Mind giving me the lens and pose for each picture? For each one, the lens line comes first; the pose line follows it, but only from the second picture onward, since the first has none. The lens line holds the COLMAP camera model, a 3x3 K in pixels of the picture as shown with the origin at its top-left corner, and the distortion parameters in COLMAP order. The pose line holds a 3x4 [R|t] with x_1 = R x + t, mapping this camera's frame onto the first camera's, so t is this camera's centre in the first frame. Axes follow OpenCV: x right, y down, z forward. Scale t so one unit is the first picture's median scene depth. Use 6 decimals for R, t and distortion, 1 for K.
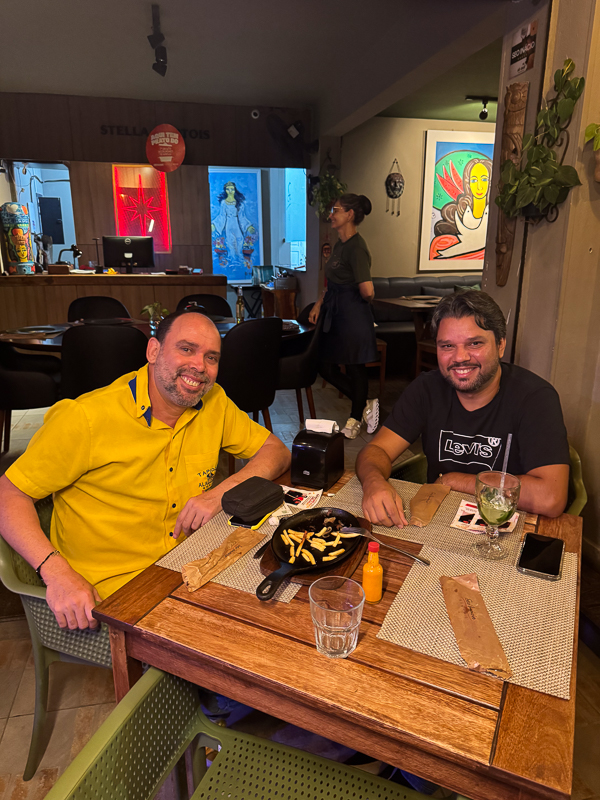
lens RADIAL K [[550.3, 0, 323.7], [0, 550.3, 405.6], [0, 0, 1]] dist [-0.013348, 0.001593]
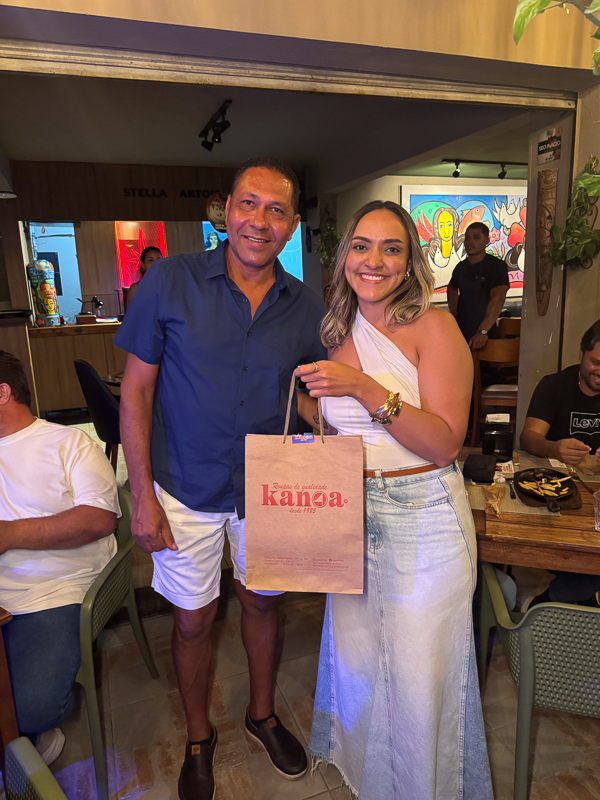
lens RADIAL K [[570.5, 0, 299.0], [0, 570.5, 397.5], [0, 0, 1]] dist [0.000124, -0.003779]
pose [[0.989202, -0.067671, 0.130002, -0.206950], [0.077928, 0.994096, -0.075496, 0.015620], [-0.124126, 0.084812, 0.988635, -0.120632]]
